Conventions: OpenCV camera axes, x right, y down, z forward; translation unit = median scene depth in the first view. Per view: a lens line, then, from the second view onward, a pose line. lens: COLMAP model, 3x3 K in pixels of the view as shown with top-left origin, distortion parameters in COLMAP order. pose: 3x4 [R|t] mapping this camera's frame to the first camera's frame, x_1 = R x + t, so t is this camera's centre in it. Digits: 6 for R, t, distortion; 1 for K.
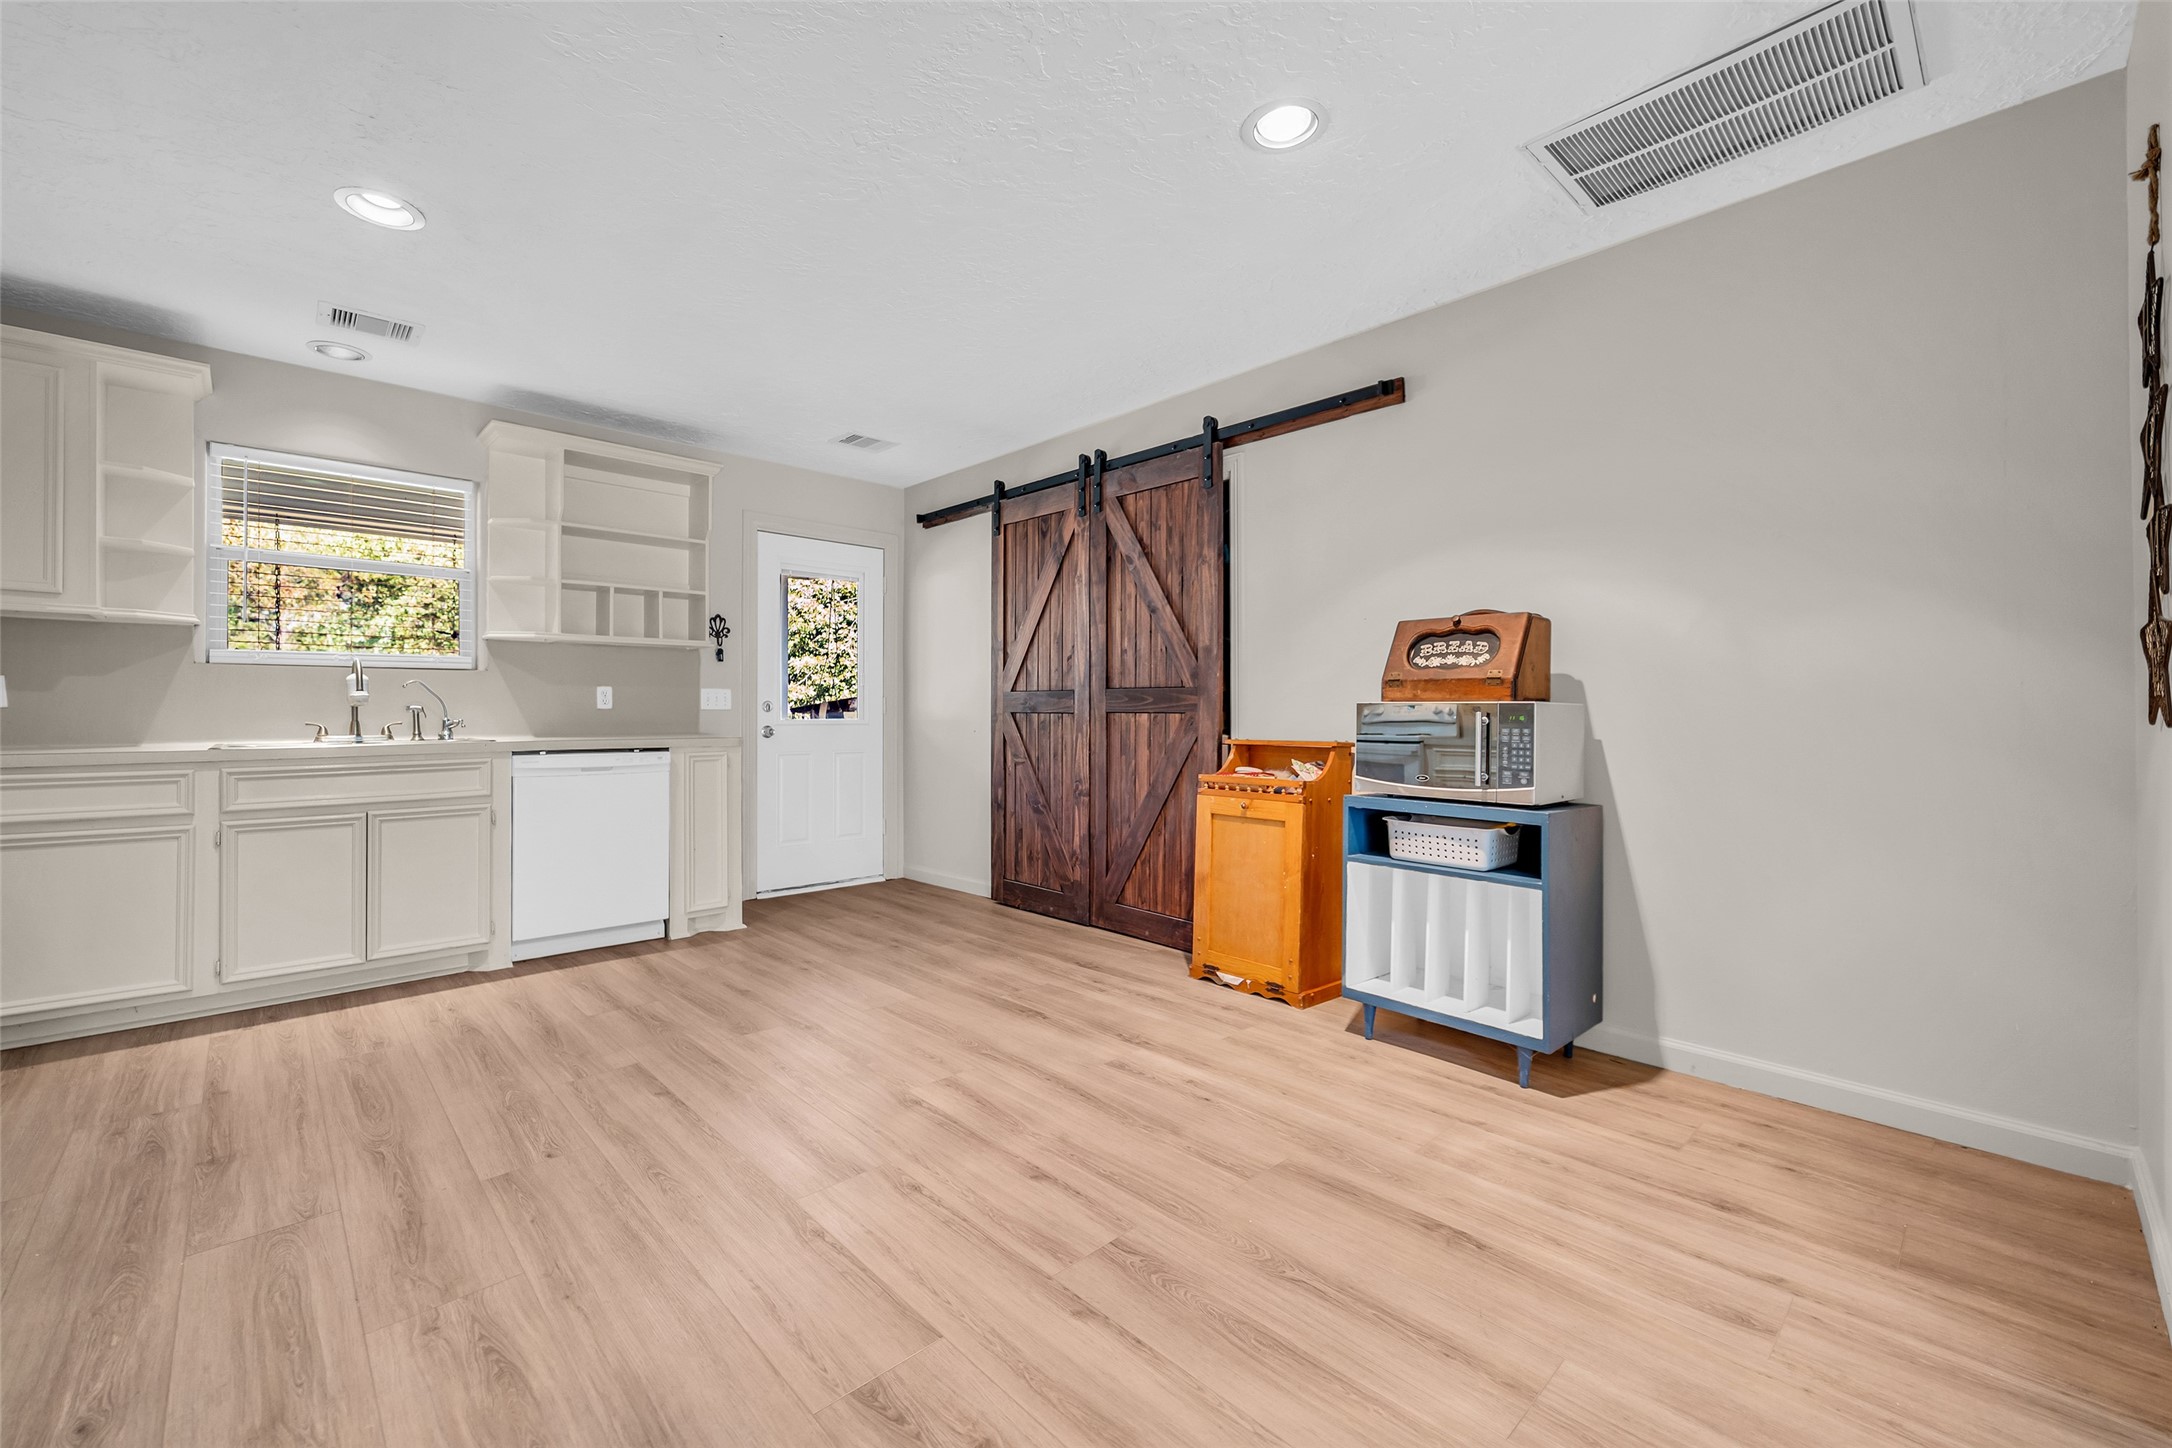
lens RADIAL K [[877.5, 0, 1070.9], [0, 877.5, 711.4], [0, 0, 1]] dist [0.004397, -0.002523]
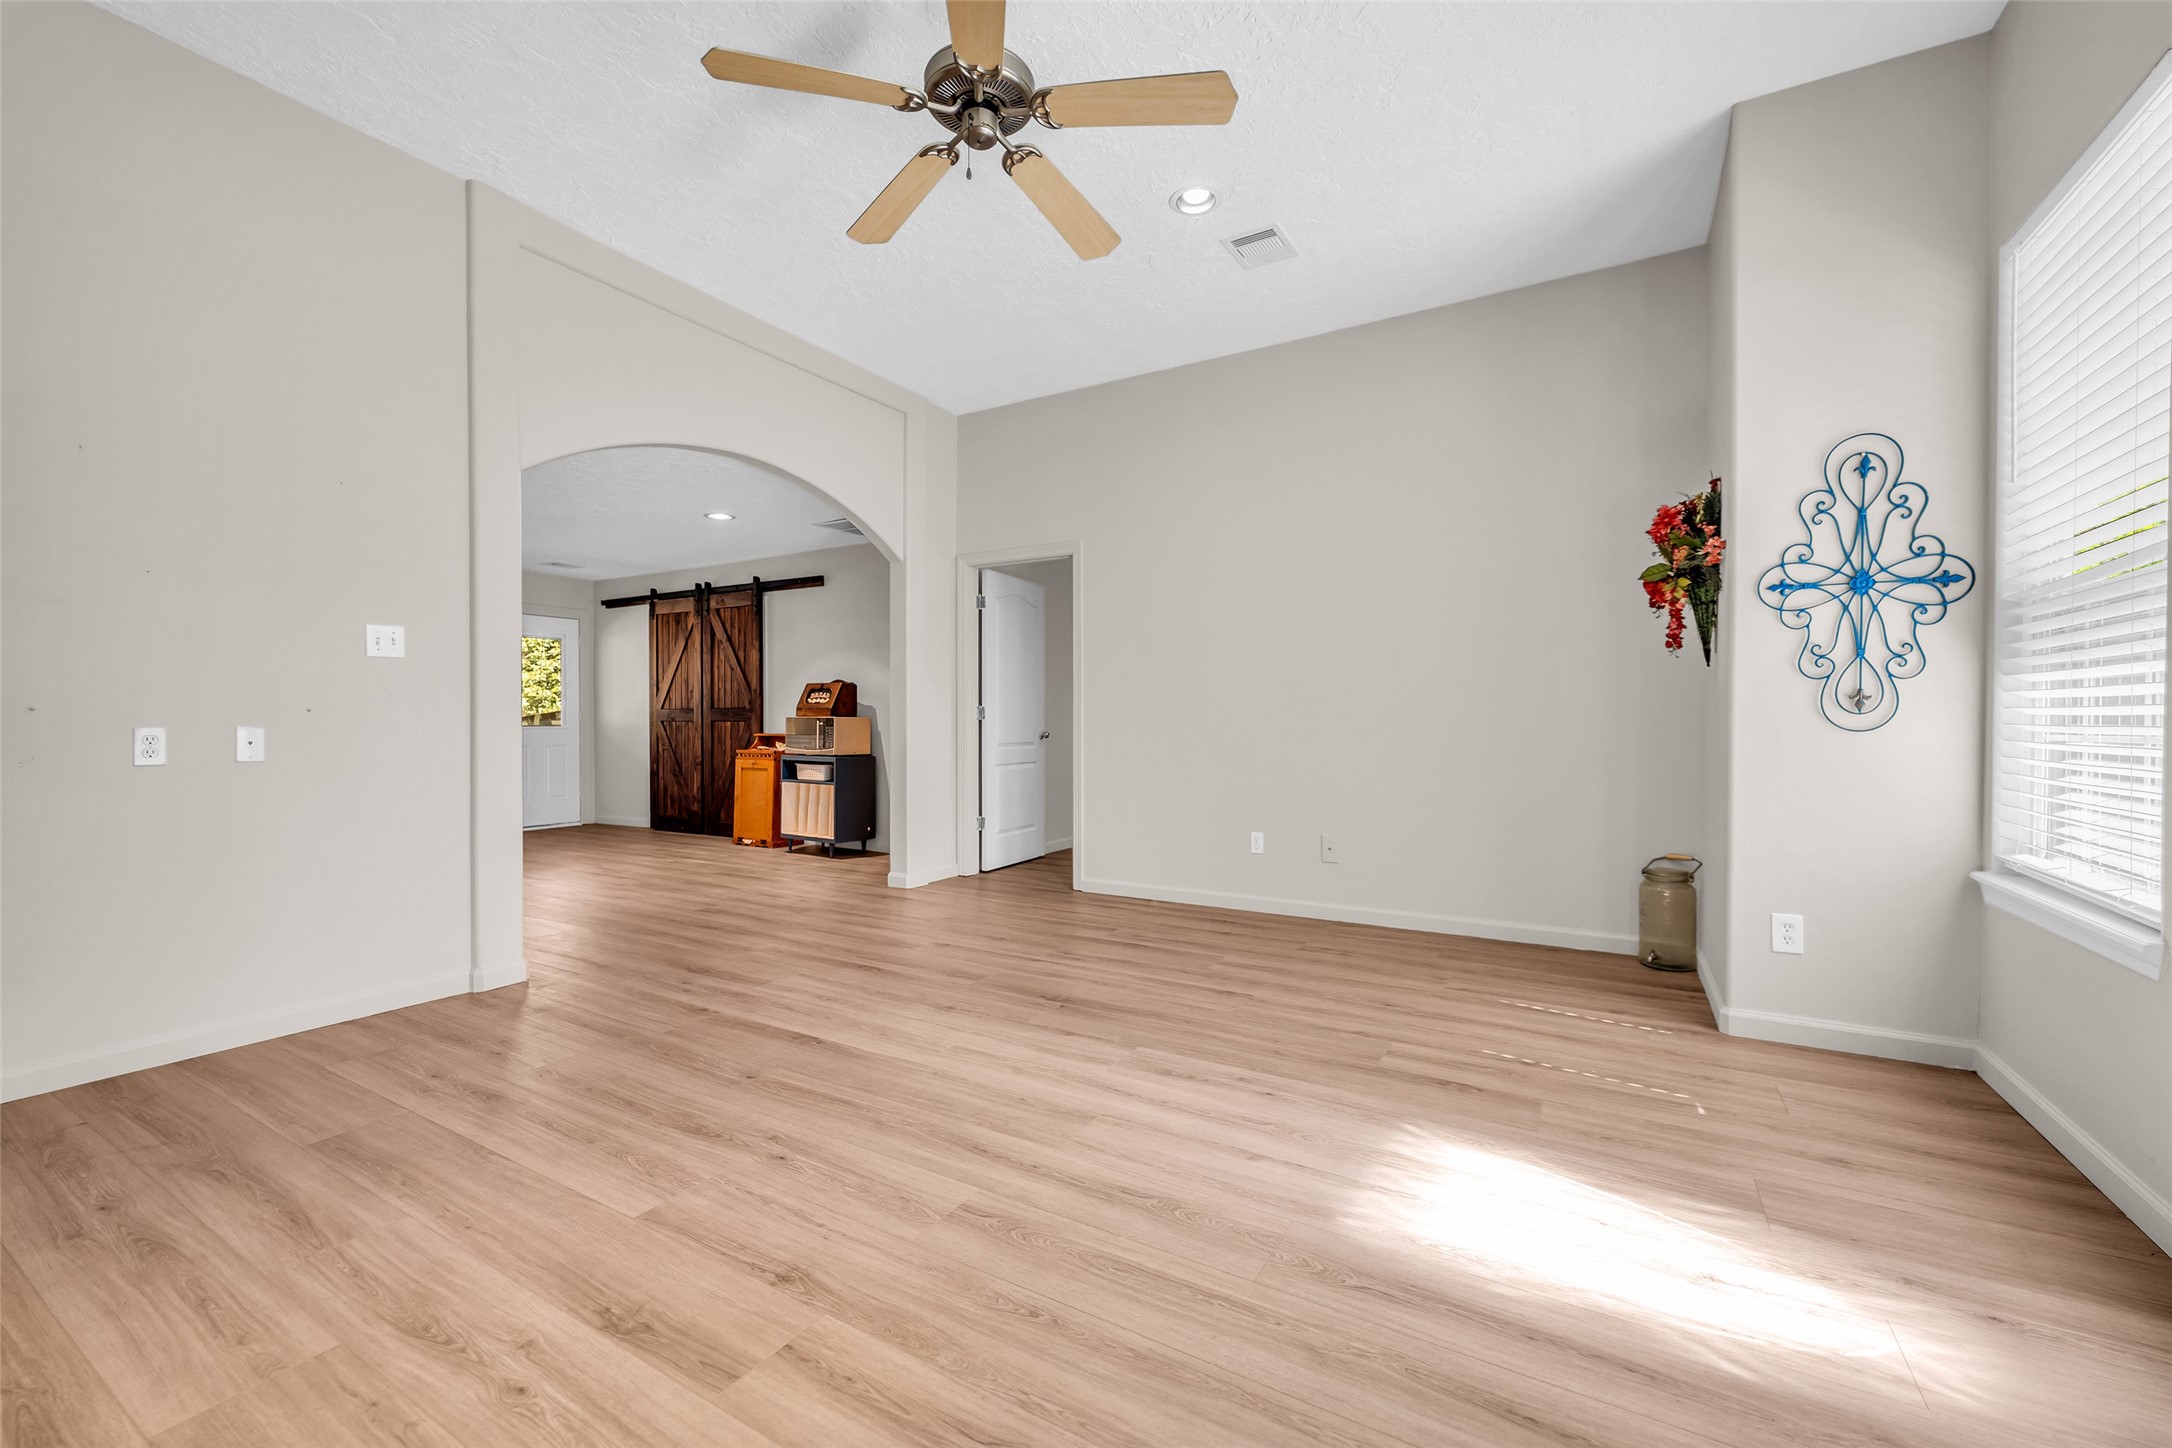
lens RADIAL K [[877.5, 0, 1087.0], [0, 877.5, 727.5], [0, 0, 1]] dist [0.004397, -0.002523]
pose [[0.959051, -0.003816, 0.283208, 0.352196], [0.000998, 0.999949, 0.010093, -0.003487], [-0.283232, -0.009397, 0.959006, -1.302320]]
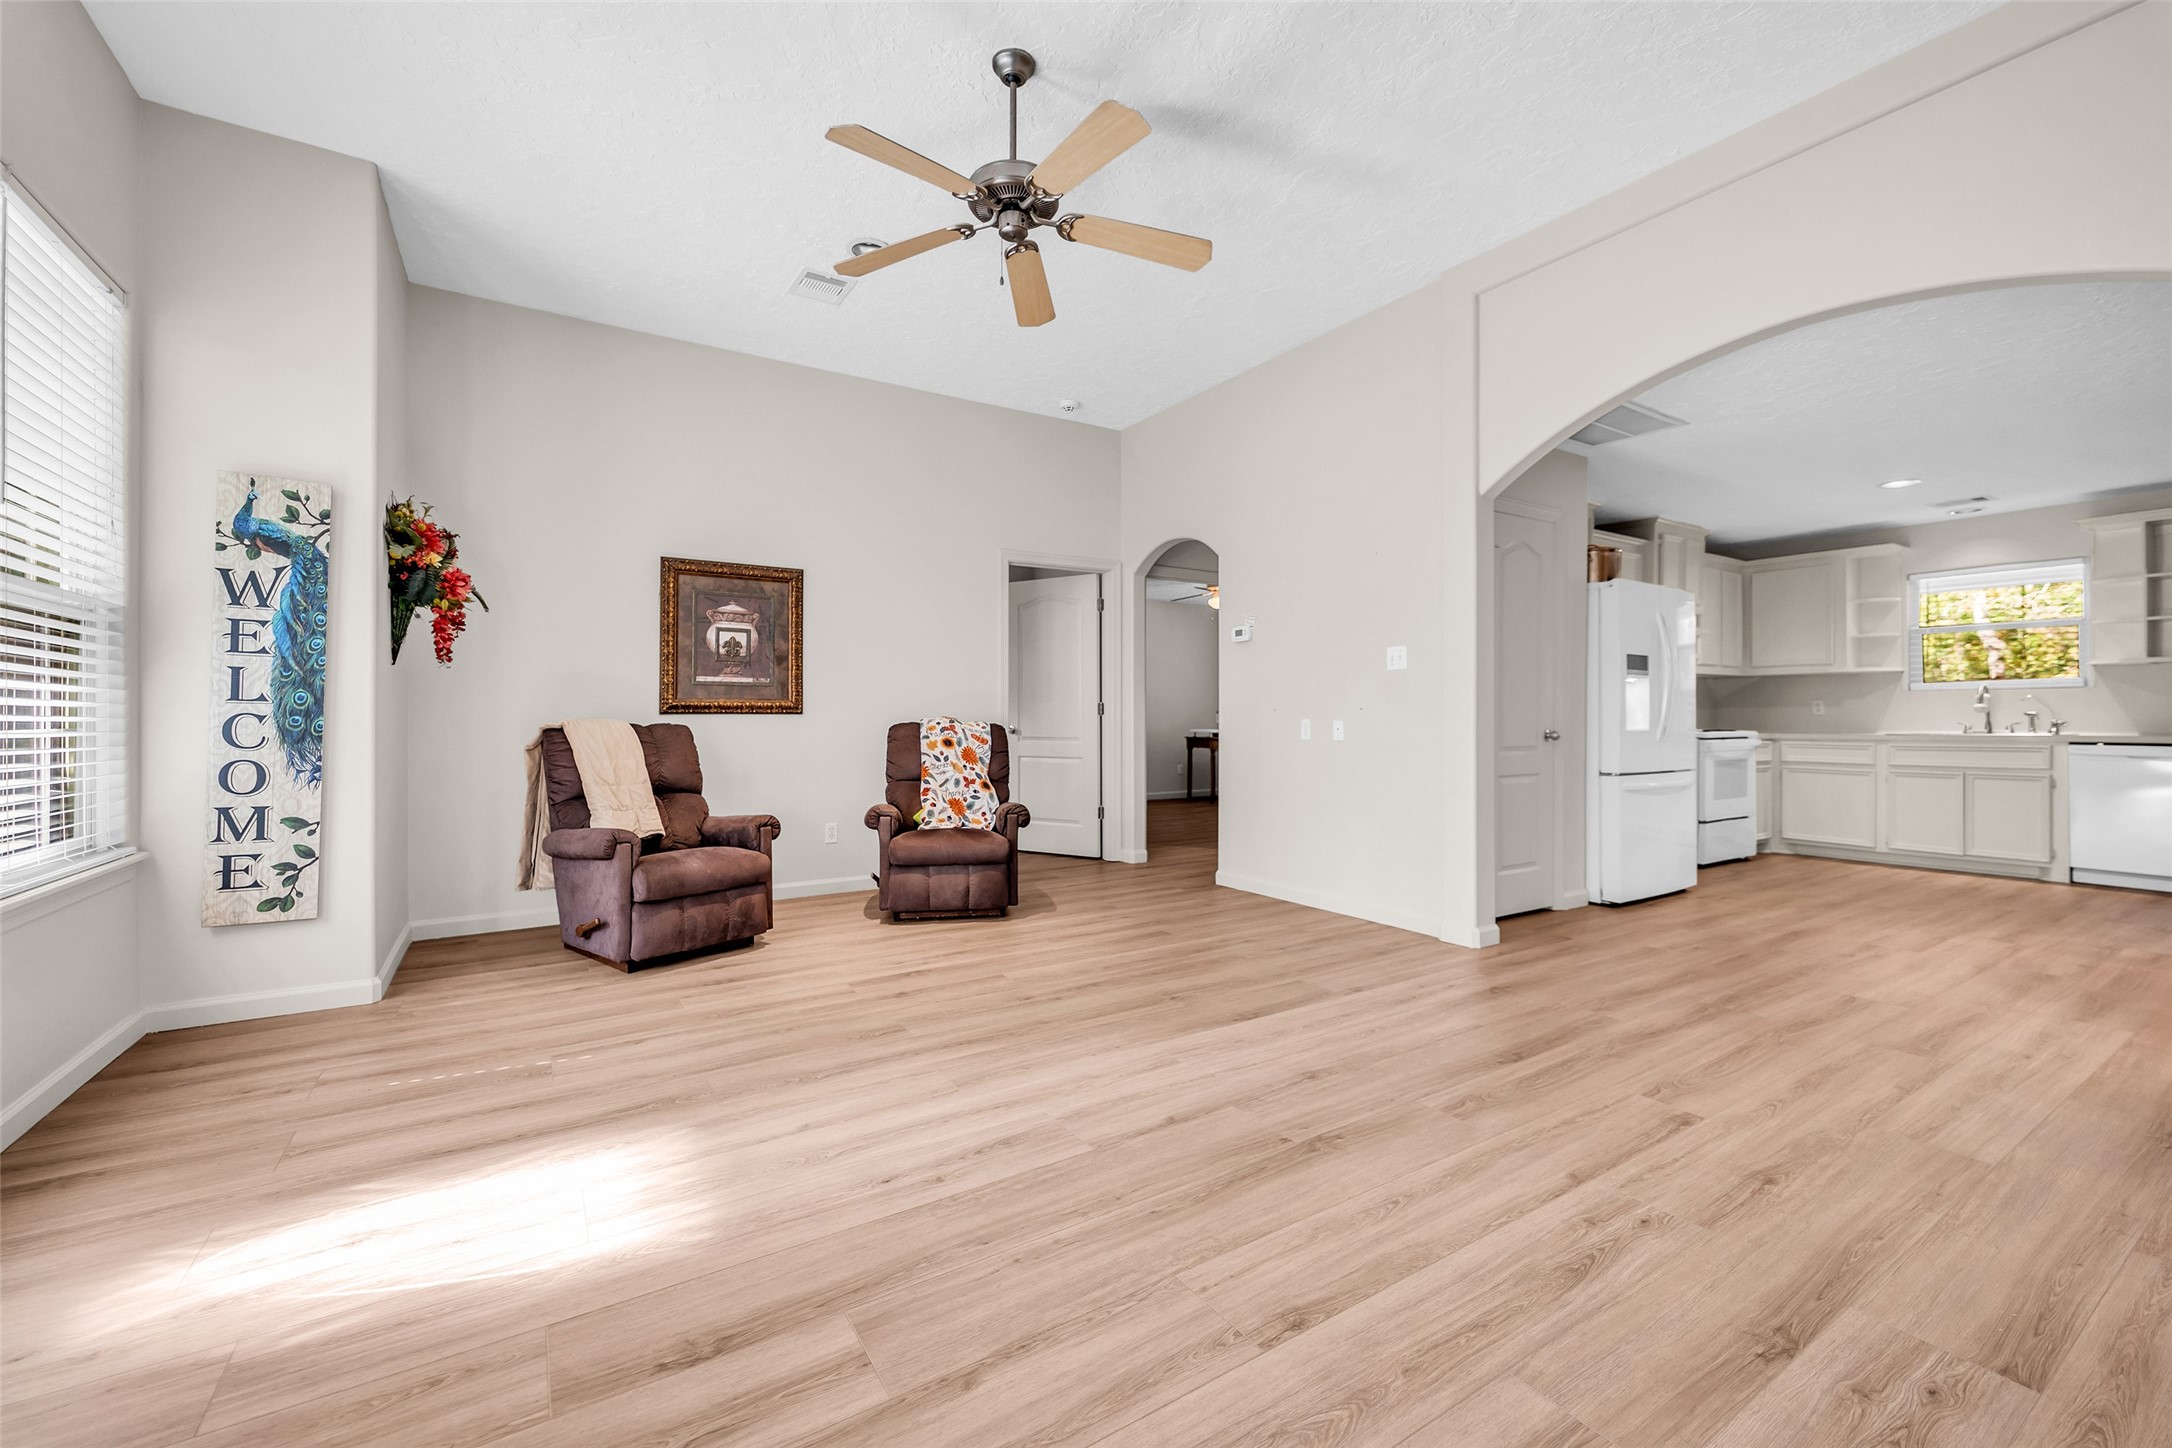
lens RADIAL K [[877.5, 0, 1072.7], [0, 877.5, 711.8], [0, 0, 1]] dist [0.004397, -0.002523]
pose [[-0.189806, -0.005000, -0.981809, 1.248008], [0.001899, 0.999983, -0.005460, -0.001612], [0.981820, -0.002901, -0.189793, -0.423169]]
